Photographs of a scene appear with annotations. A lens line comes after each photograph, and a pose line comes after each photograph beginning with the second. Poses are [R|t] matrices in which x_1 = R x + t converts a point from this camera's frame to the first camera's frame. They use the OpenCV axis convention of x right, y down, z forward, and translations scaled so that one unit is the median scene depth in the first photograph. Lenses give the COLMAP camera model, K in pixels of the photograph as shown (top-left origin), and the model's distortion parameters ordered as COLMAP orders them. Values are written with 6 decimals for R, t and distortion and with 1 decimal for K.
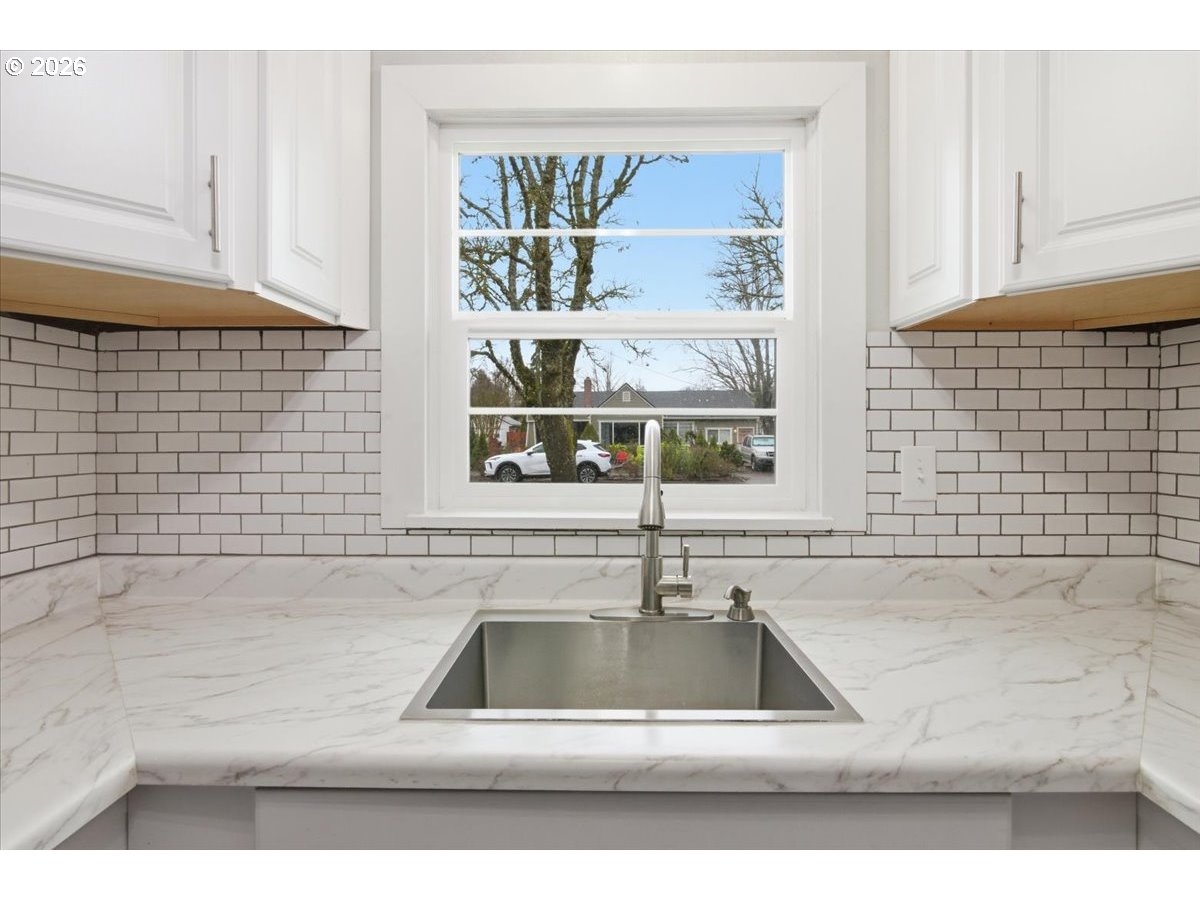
lens RADIAL K [[551.3, 0, 598.6], [0, 551.3, 435.0], [0, 0, 1]] dist [-0.005320, -0.000300]
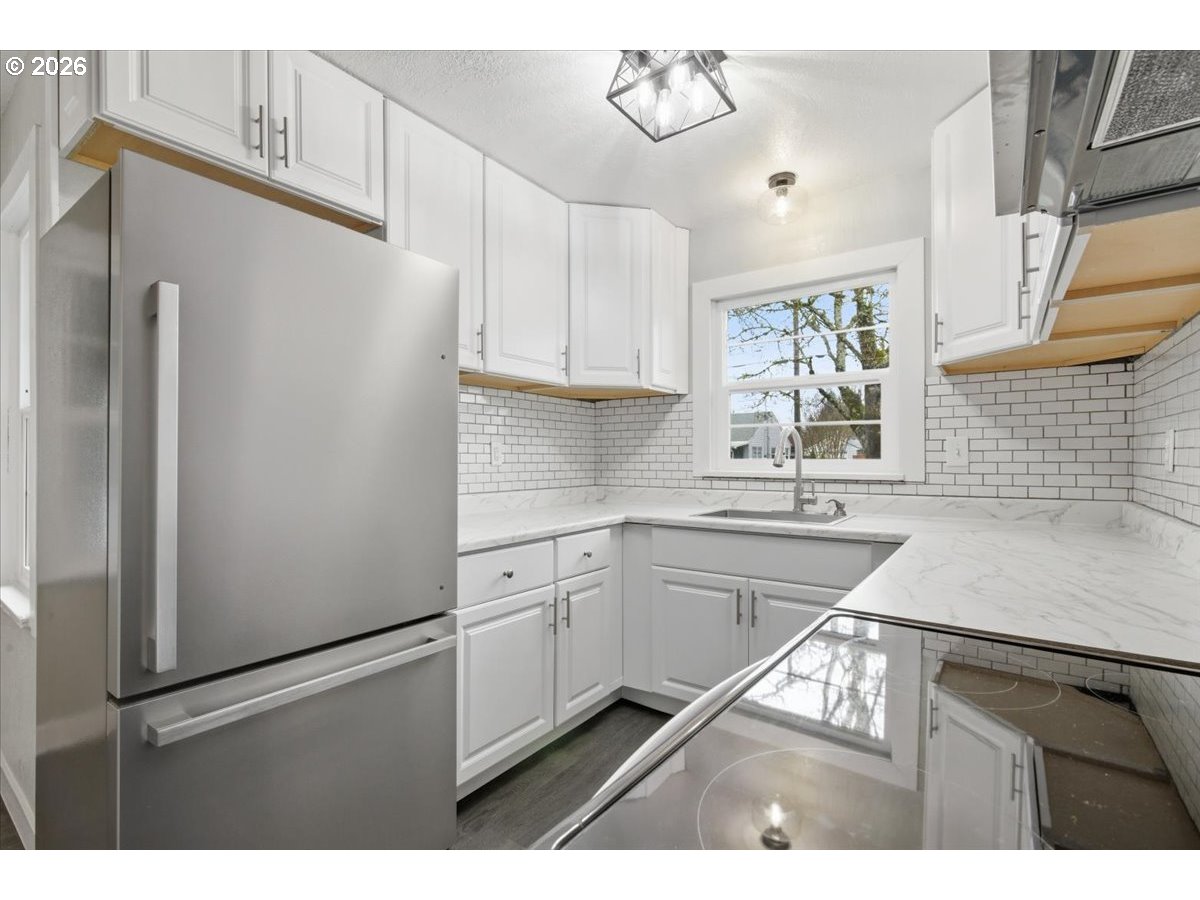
lens RADIAL K [[550.1, 0, 597.0], [0, 550.1, 456.9], [0, 0, 1]] dist [-0.002136, -0.000298]
pose [[0.815437, -0.002872, -0.578839, 0.662120], [-0.001553, 0.999973, -0.007149, 0.103163], [0.578844, 0.006728, 0.815411, -1.213005]]
